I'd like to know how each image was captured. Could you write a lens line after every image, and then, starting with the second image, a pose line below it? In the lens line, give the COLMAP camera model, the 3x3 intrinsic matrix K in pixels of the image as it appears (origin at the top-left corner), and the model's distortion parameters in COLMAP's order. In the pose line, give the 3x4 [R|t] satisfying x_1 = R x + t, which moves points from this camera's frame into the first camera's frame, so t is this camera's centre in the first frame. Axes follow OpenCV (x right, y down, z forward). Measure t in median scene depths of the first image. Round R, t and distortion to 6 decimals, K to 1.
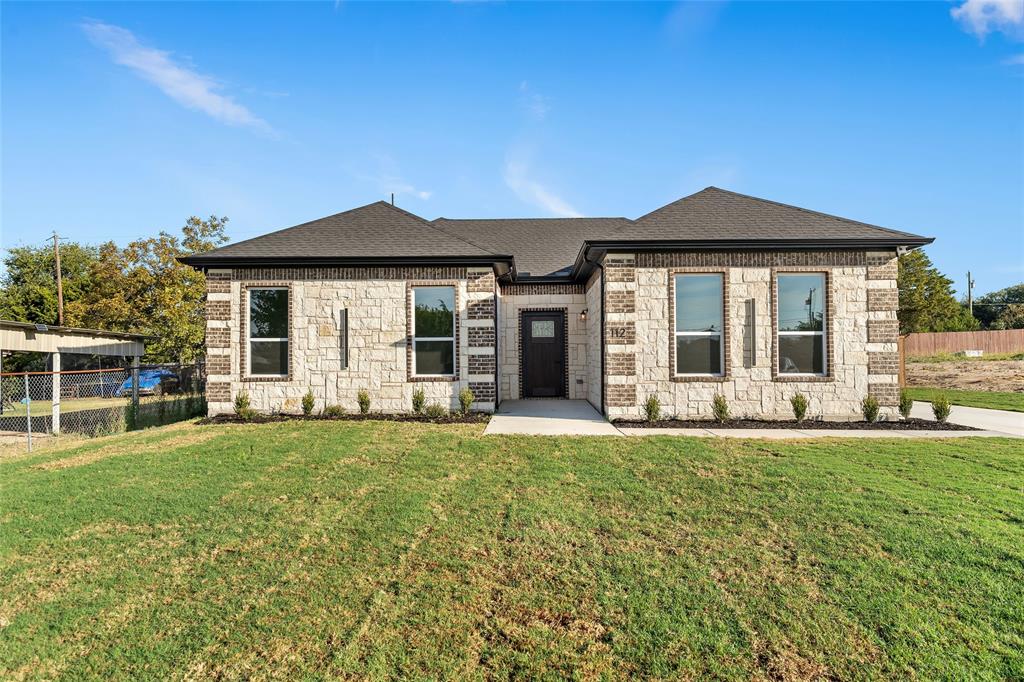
lens RADIAL K [[640.9, 0, 532.5], [0, 640.9, 342.0], [0, 0, 1]] dist [-0.026816, 0.044057]
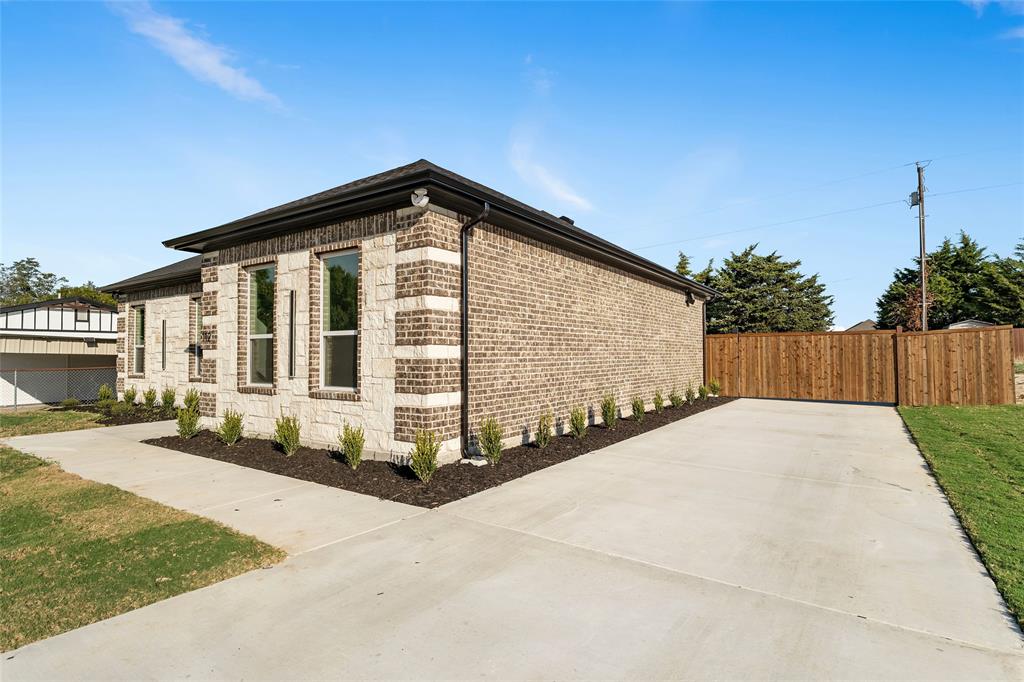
lens RADIAL K [[517.5, 0, 512.0], [0, 517.5, 341.0], [0, 0, 1]] dist [0.003705, 0.000449]
pose [[0.841642, -0.013827, -0.539859, 0.883033], [0.013983, 0.999895, -0.003811, 0.000291], [0.539855, -0.004341, 0.841747, 0.585824]]
